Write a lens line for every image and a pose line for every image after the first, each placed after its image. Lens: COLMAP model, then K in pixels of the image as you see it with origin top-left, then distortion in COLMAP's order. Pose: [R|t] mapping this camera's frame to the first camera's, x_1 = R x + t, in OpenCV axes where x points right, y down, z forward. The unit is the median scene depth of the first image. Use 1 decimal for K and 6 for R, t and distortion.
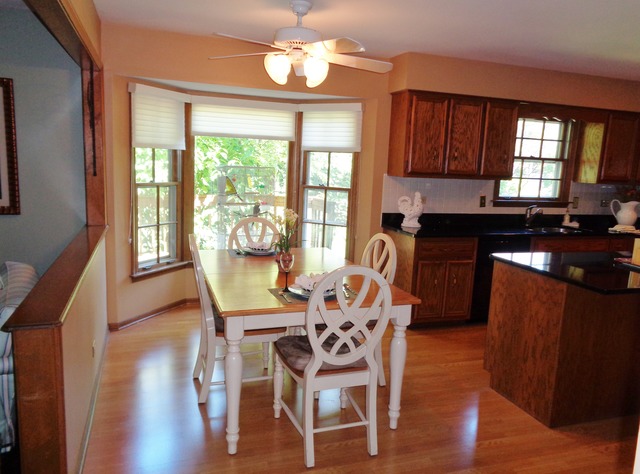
lens RADIAL K [[489.1, 0, 320.0], [0, 489.1, 237.0], [0, 0, 1]] dist [0.007790, 0.004301]
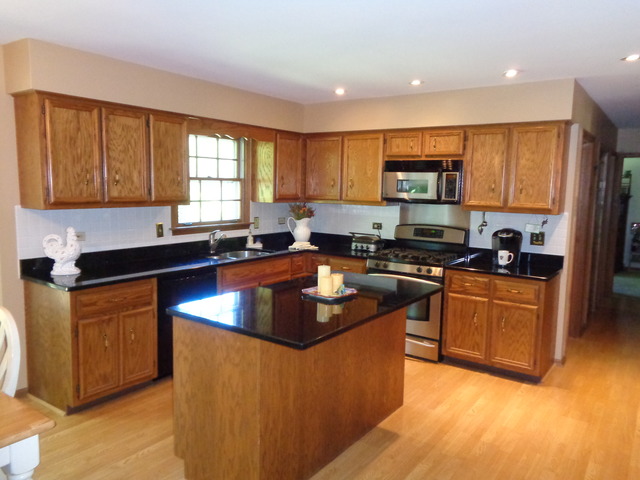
lens RADIAL K [[487.7, 0, 320.0], [0, 487.7, 240.0], [0, 0, 1]] dist [0.011061, 0.005683]
pose [[0.817128, -0.093639, 0.568800, 0.083464], [0.106976, 0.994211, 0.009993, -0.038965], [-0.566443, 0.052682, 0.822415, 0.159586]]
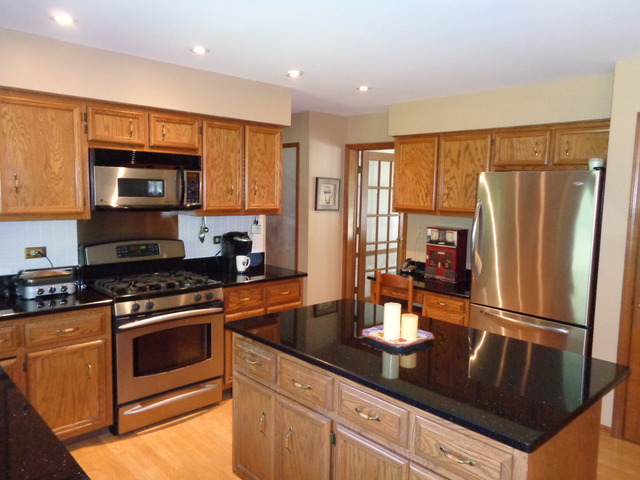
lens RADIAL K [[487.7, 0, 320.0], [0, 487.7, 240.0], [0, 0, 1]] dist [0.011061, 0.005683]
pose [[-0.406449, -0.155620, 0.900323, 0.060738], [0.101893, 0.971521, 0.213926, -0.163775], [-0.907974, 0.178687, -0.379017, 0.877522]]
